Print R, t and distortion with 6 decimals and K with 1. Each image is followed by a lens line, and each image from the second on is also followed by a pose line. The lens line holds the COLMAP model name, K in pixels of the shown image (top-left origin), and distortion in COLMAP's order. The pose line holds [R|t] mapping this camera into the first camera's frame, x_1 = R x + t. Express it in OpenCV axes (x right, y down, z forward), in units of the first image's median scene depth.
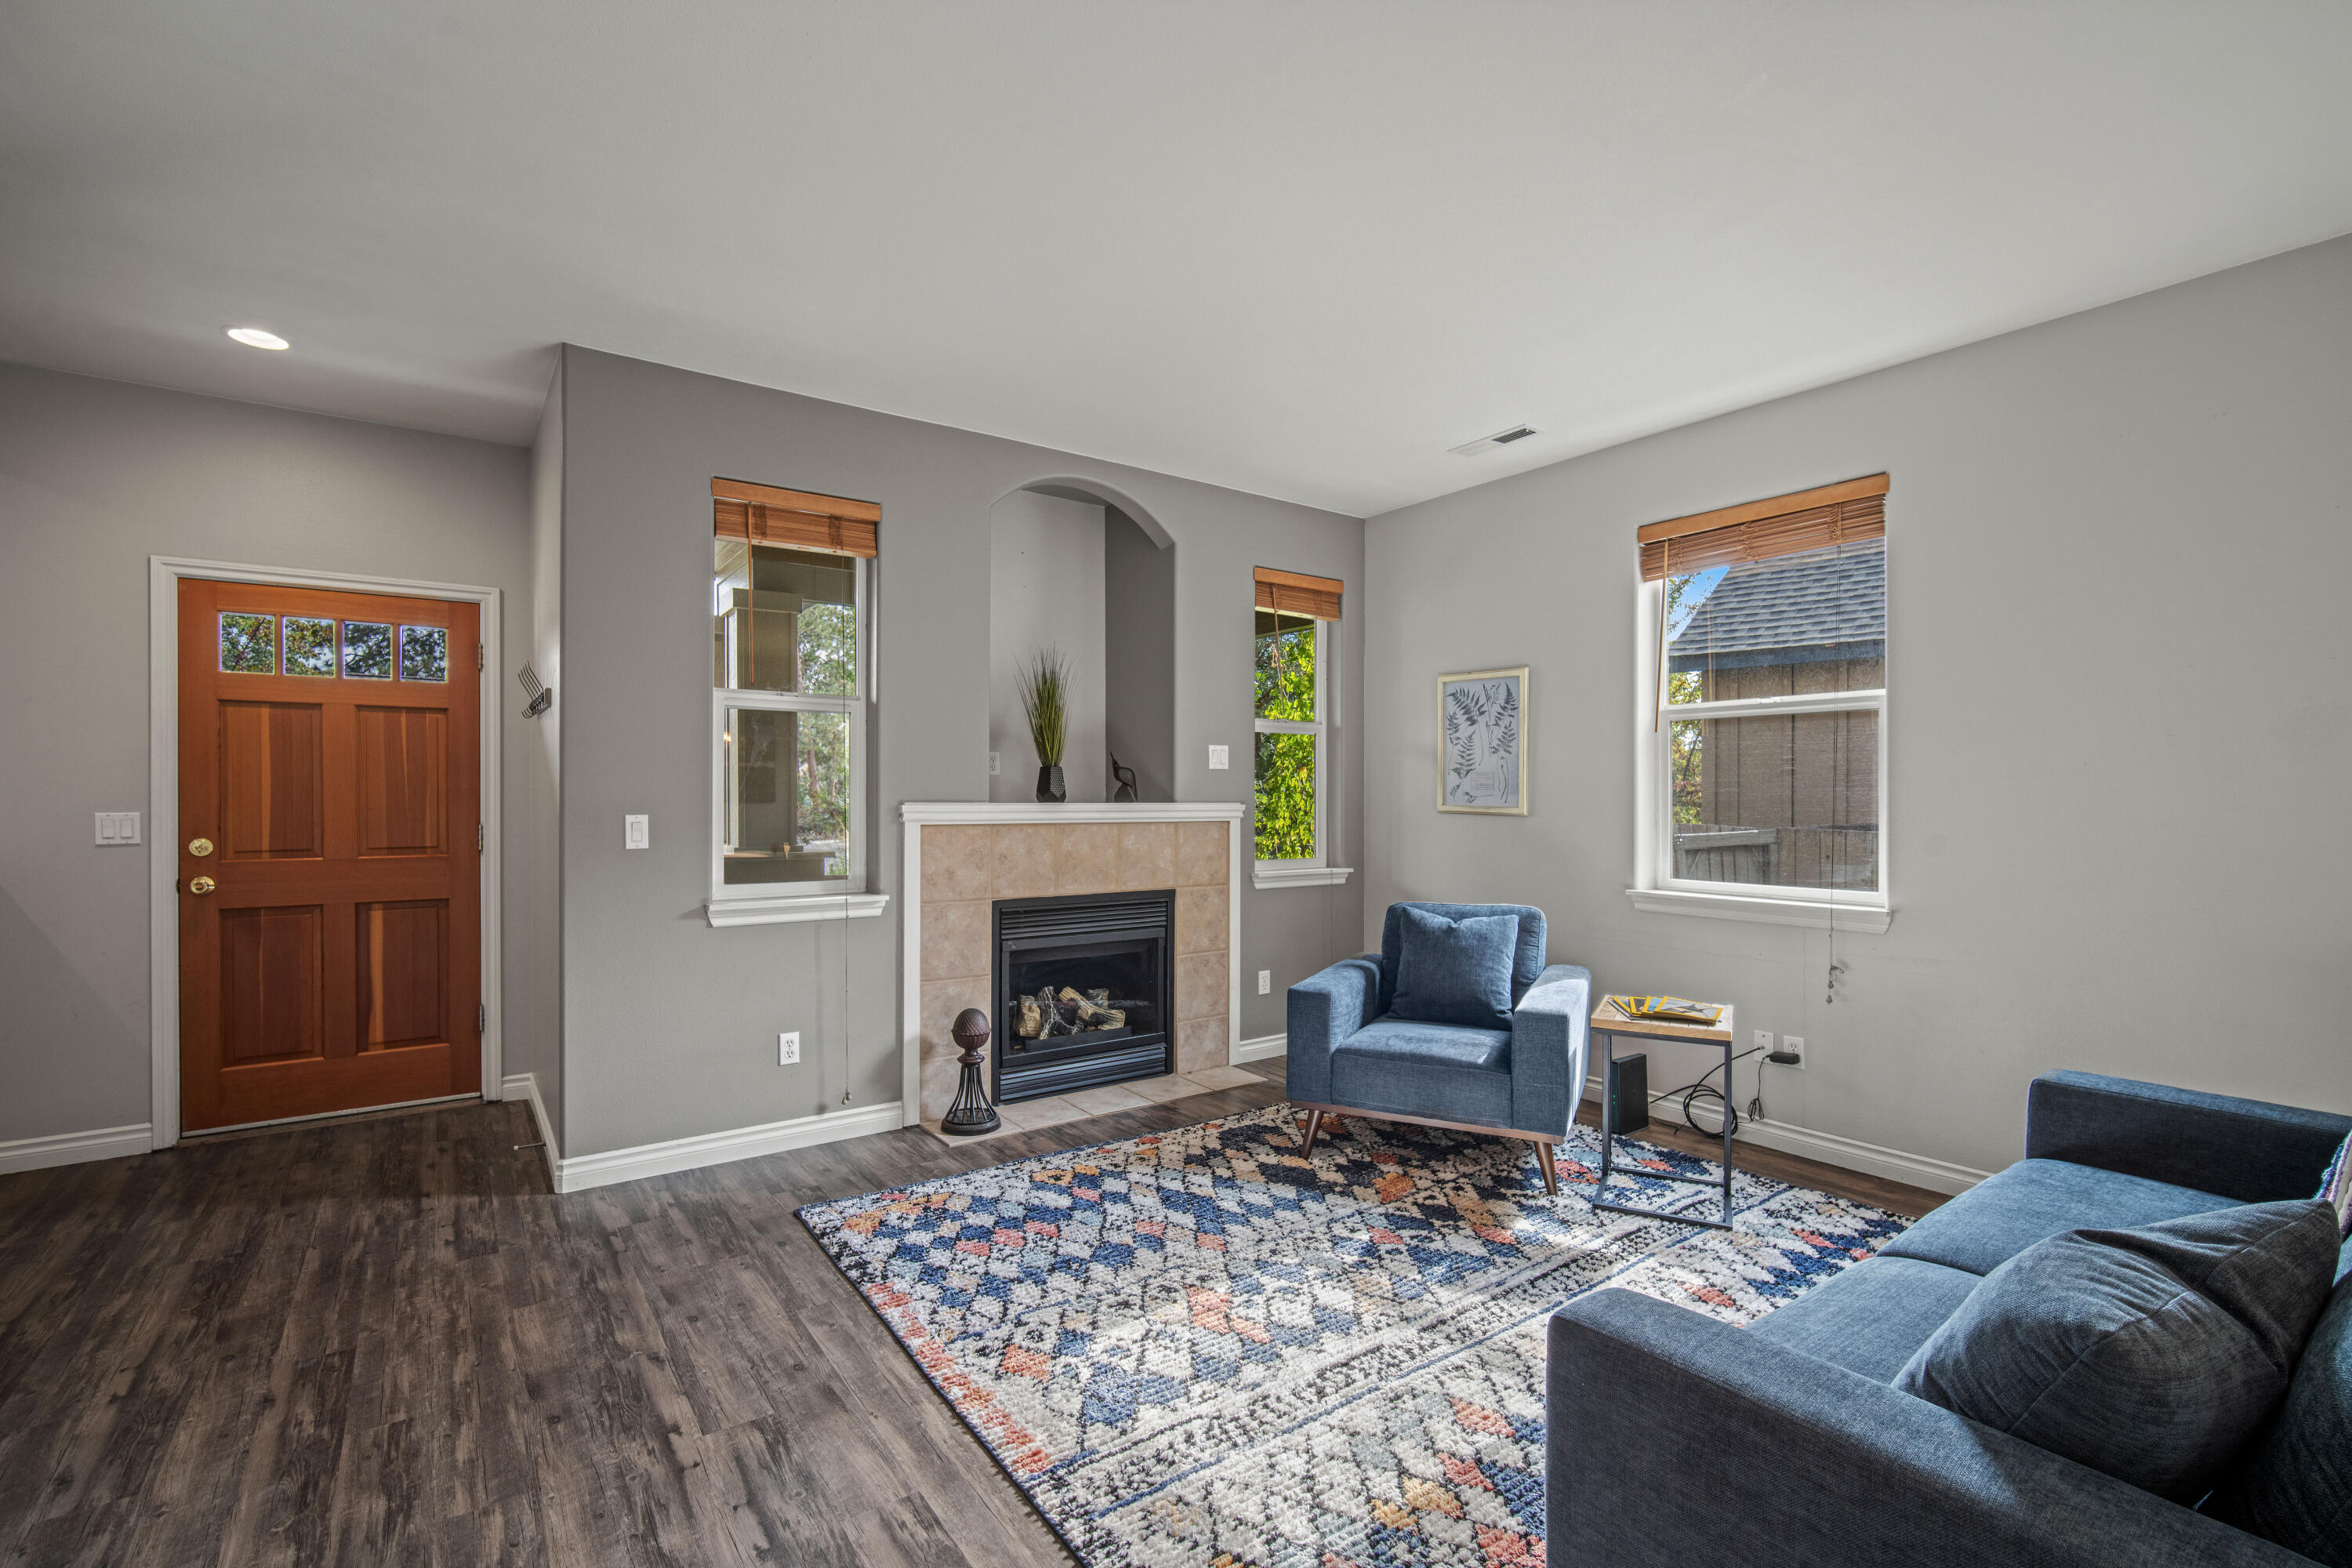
lens RADIAL K [[1043.6, 0, 1179.4], [0, 1043.6, 796.8], [0, 0, 1]] dist [-0.009270, 0.000208]
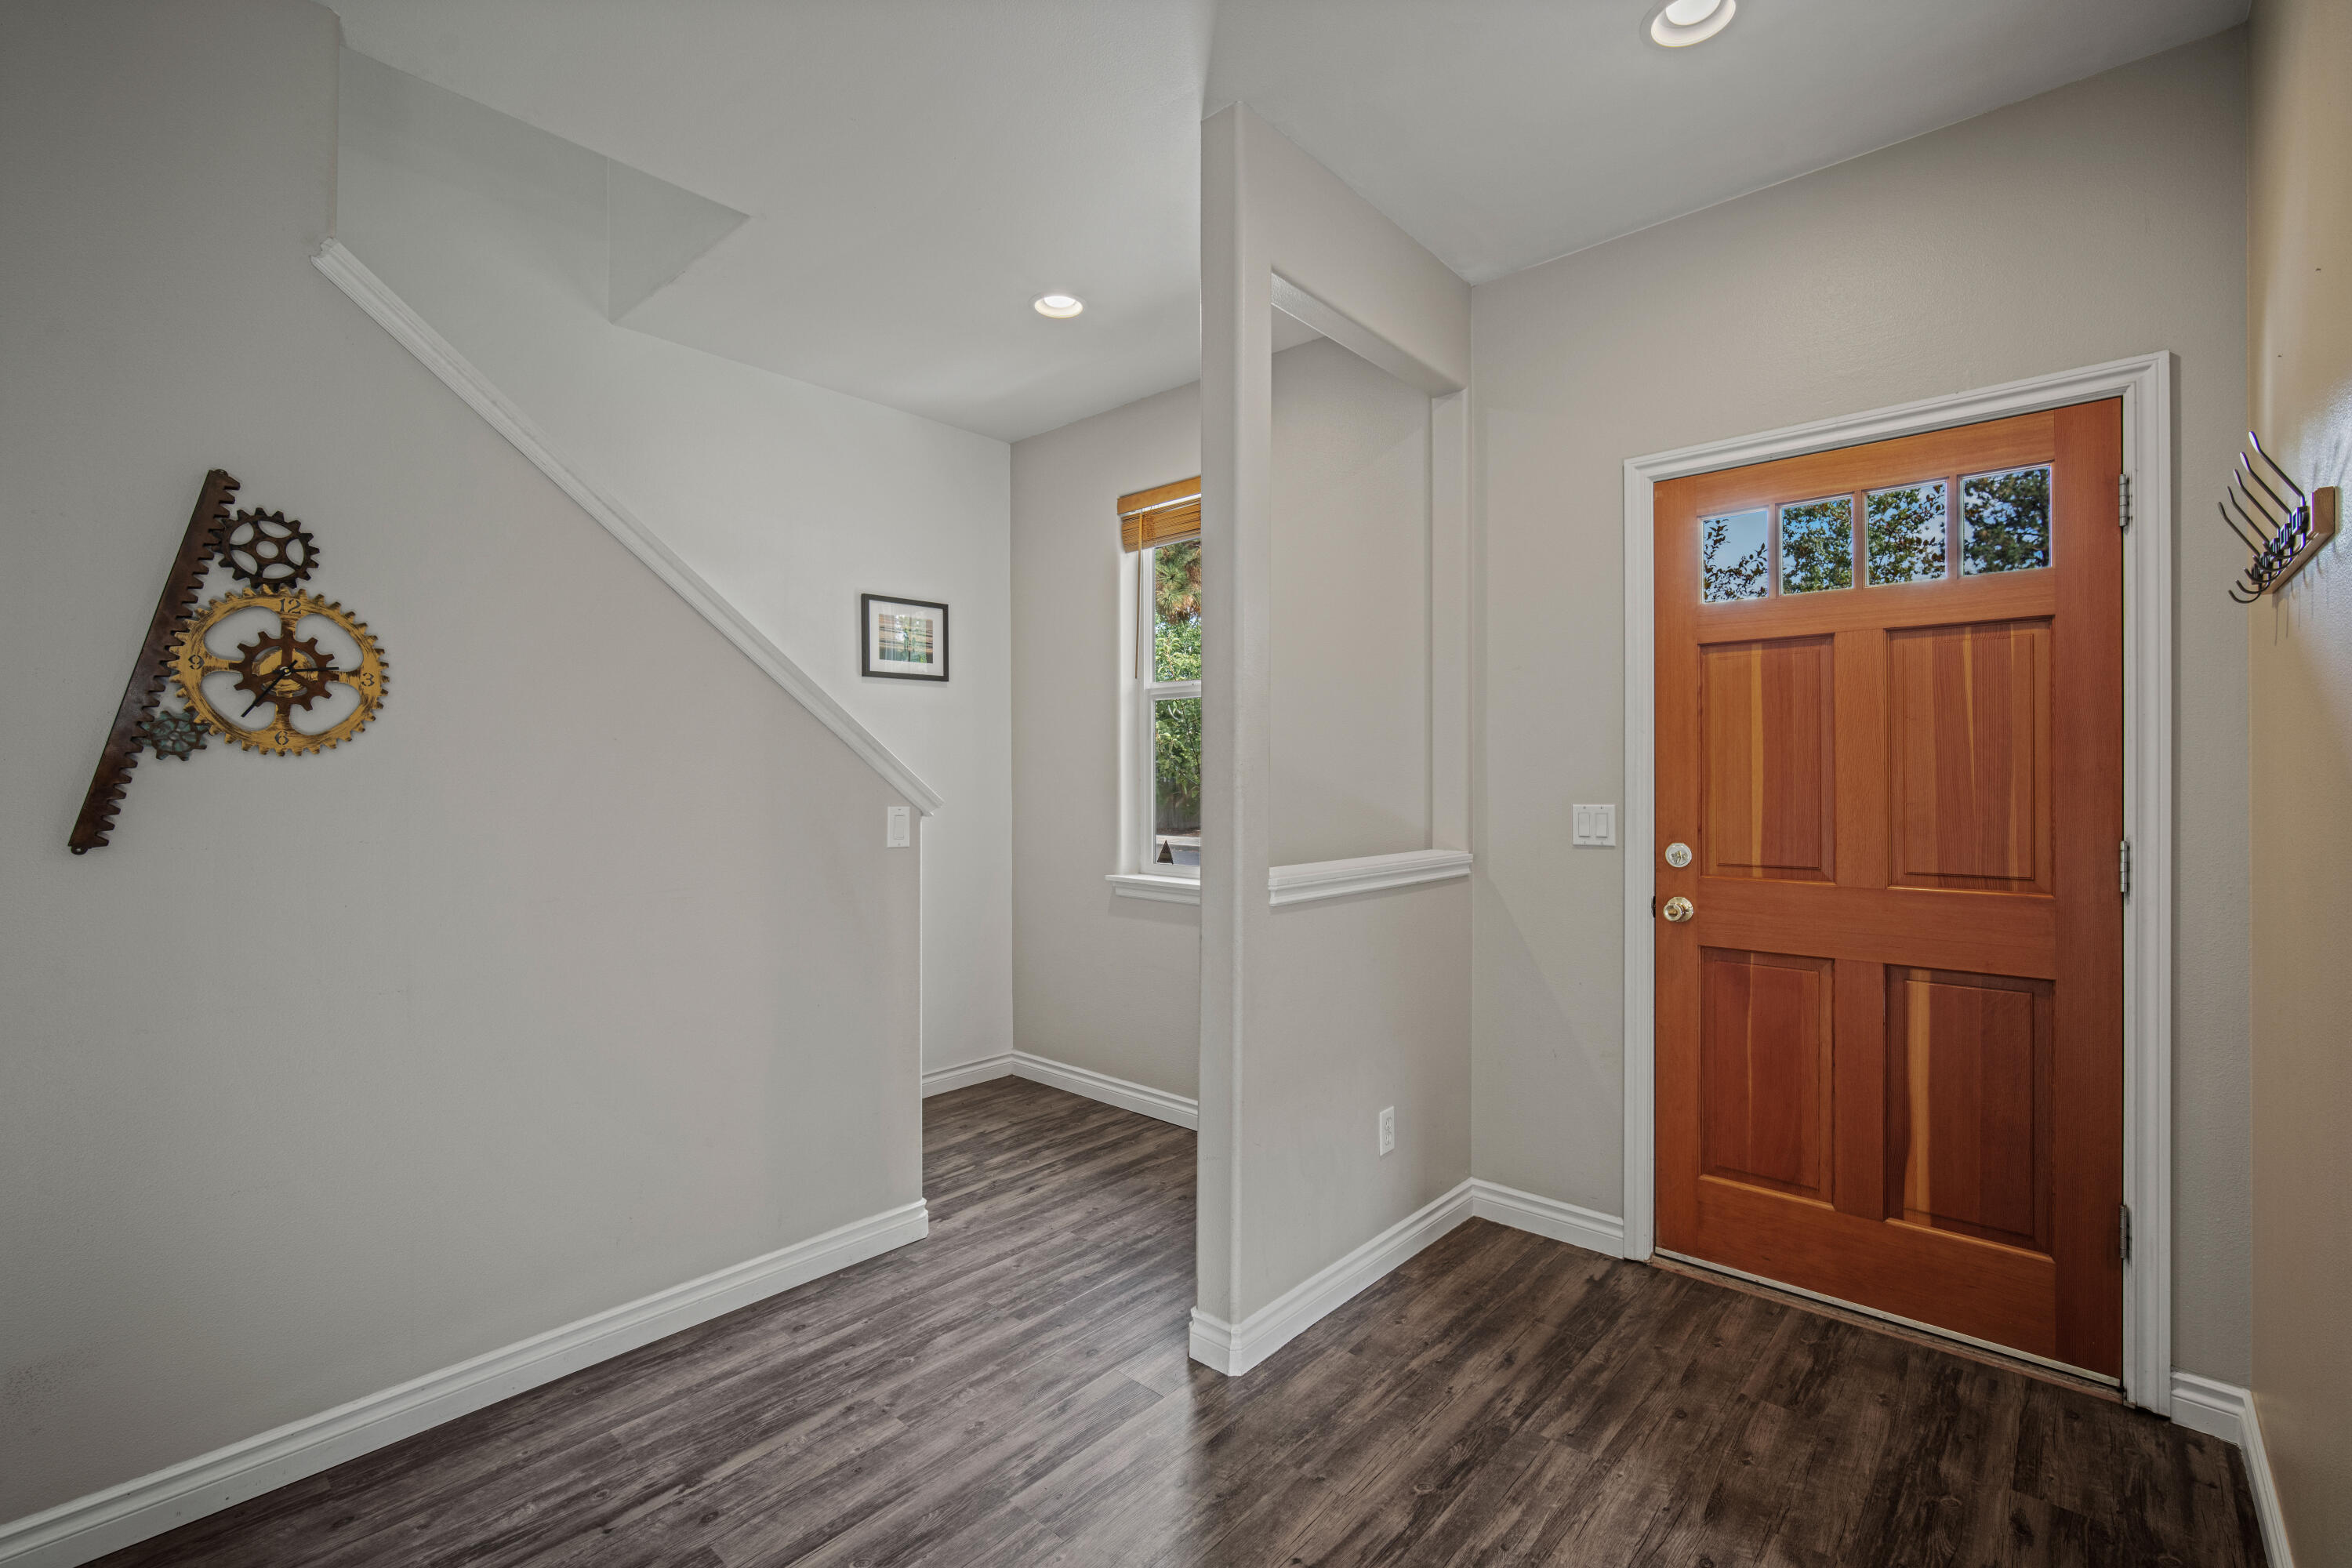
lens RADIAL K [[1029.0, 0, 1176.0], [0, 1029.0, 784.0], [0, 0, 1]] dist [-0.024207, 0.009612]
pose [[0.214658, 0.004821, -0.976677, -0.321820], [0.001394, 0.999985, 0.005243, -0.003911], [0.976688, -0.002487, 0.214648, 0.492453]]
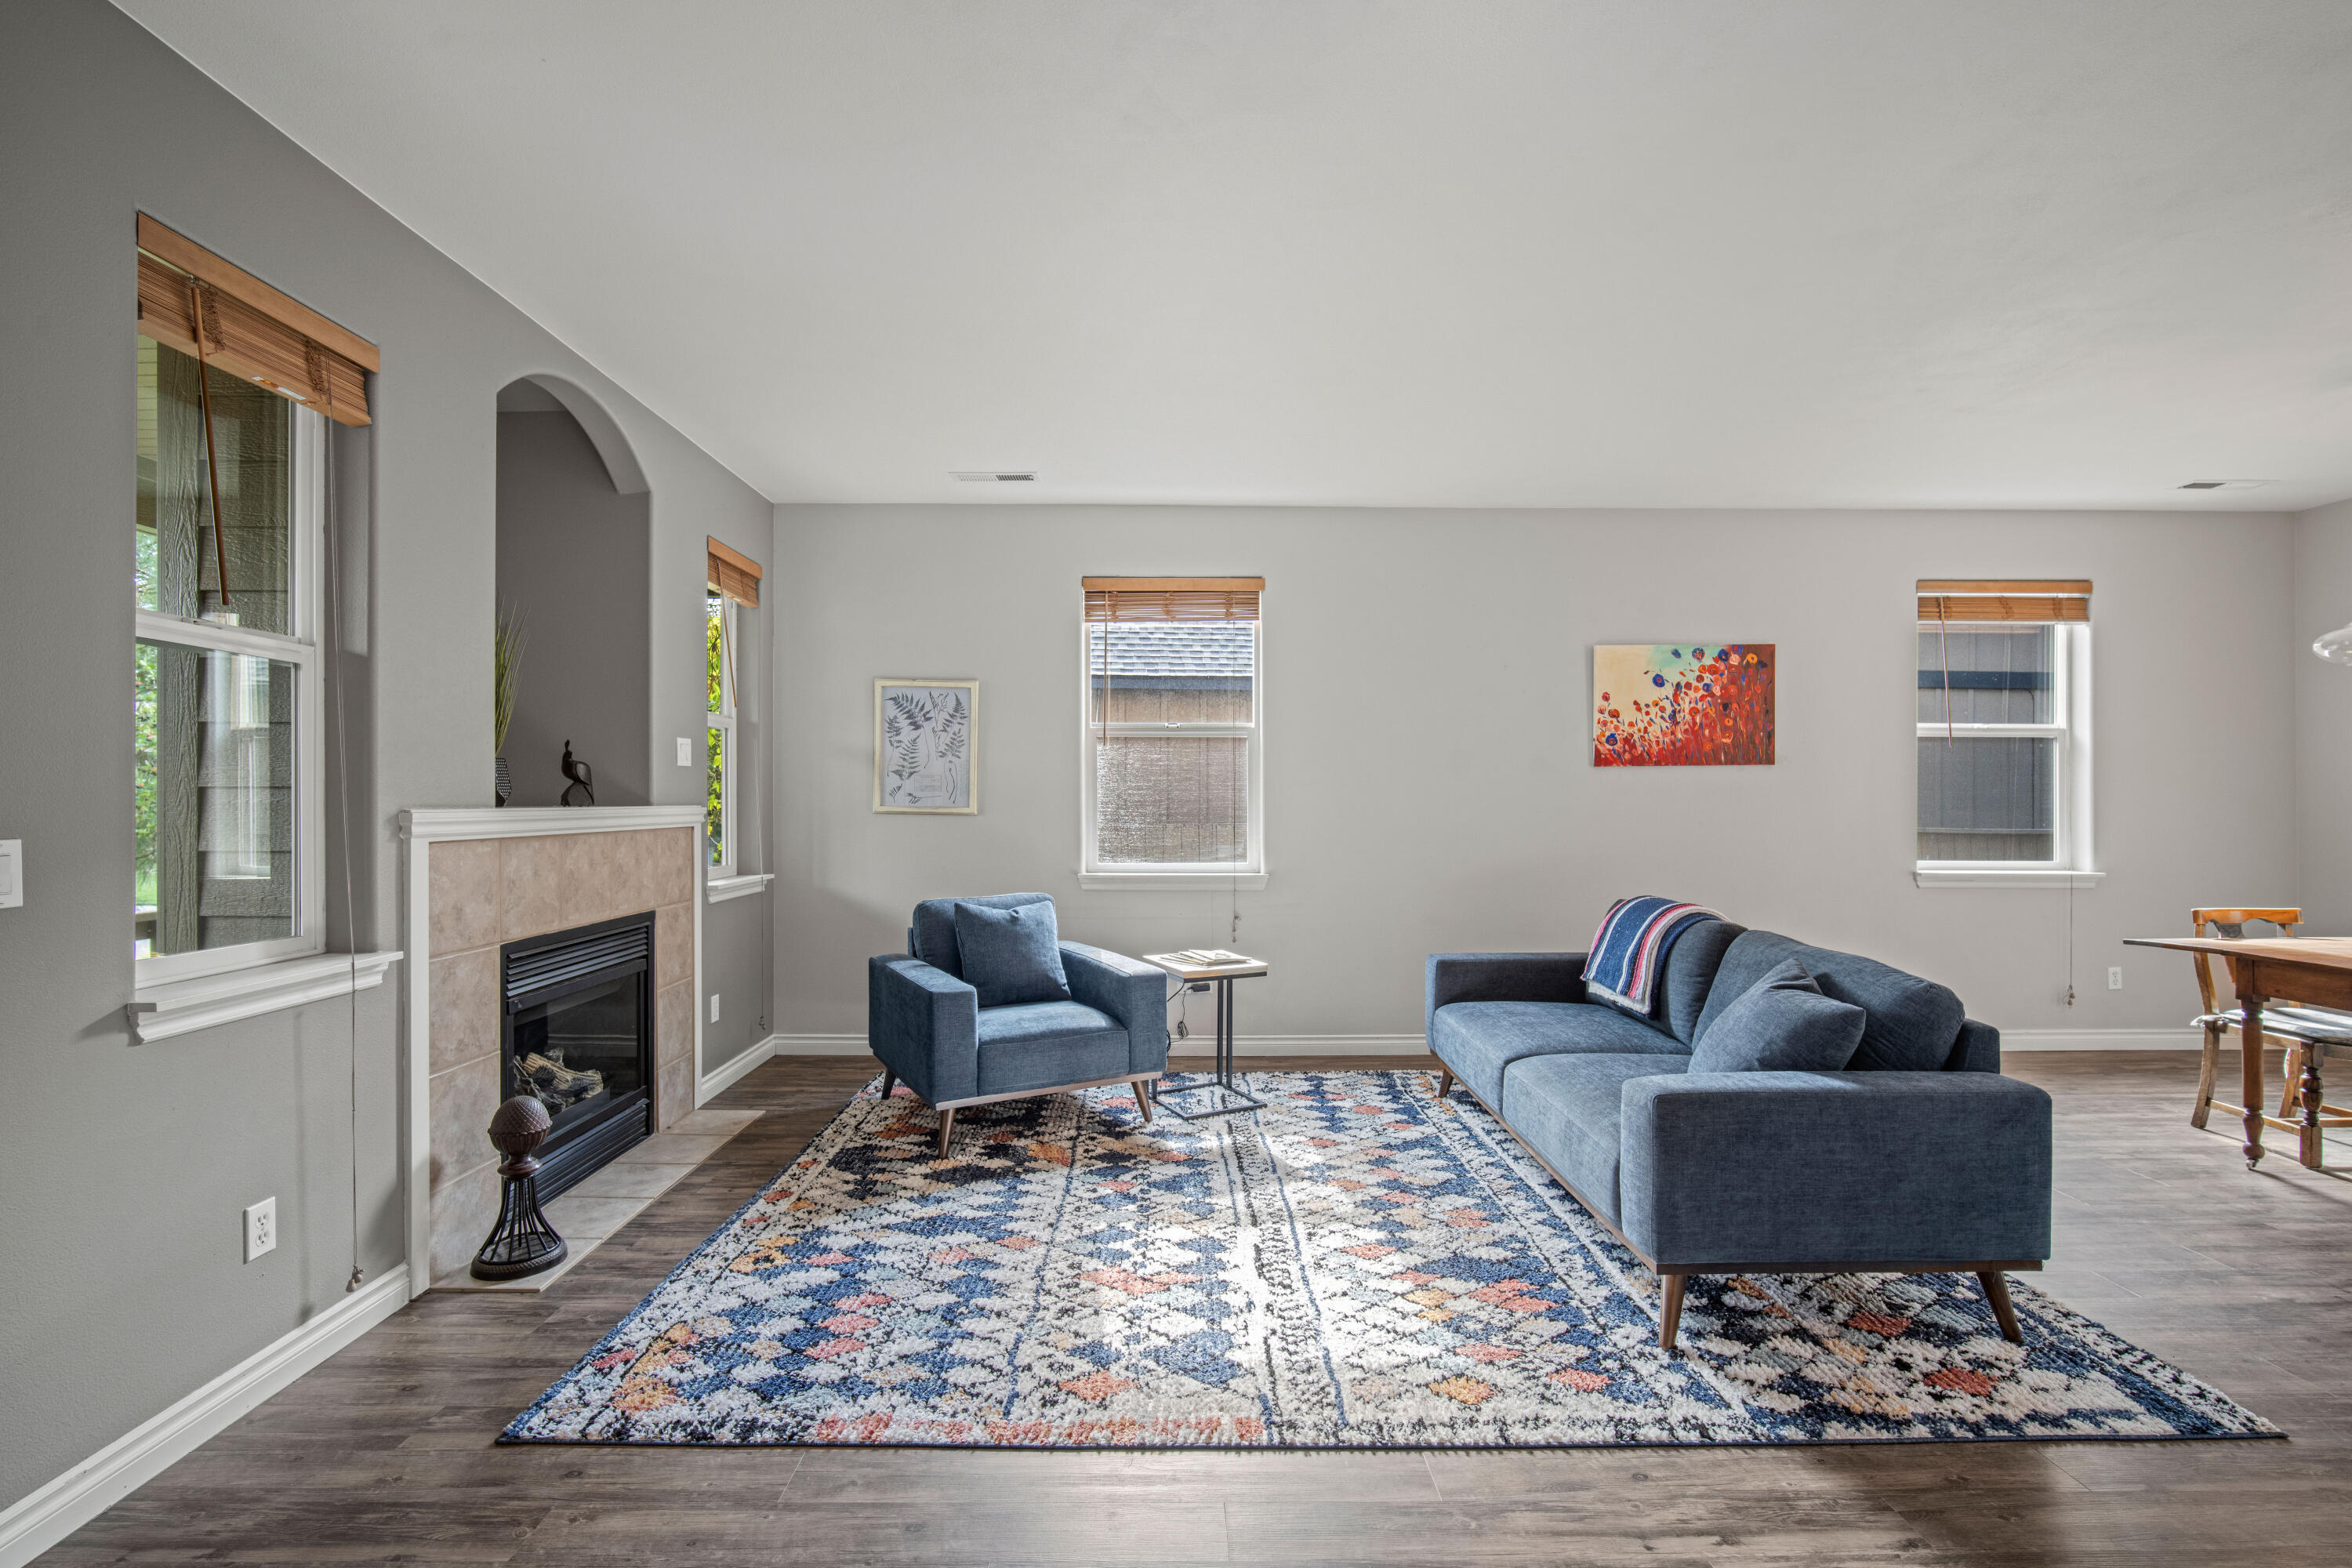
lens RADIAL K [[1037.8, 0, 1169.5], [0, 1037.8, 793.6], [0, 0, 1]] dist [-0.005323, 0.000497]
pose [[0.572809, 0.000623, 0.819688, -0.531697], [0.001477, 0.999997, -0.001793, -0.002306], [-0.819687, 0.002238, 0.572807, 0.232755]]
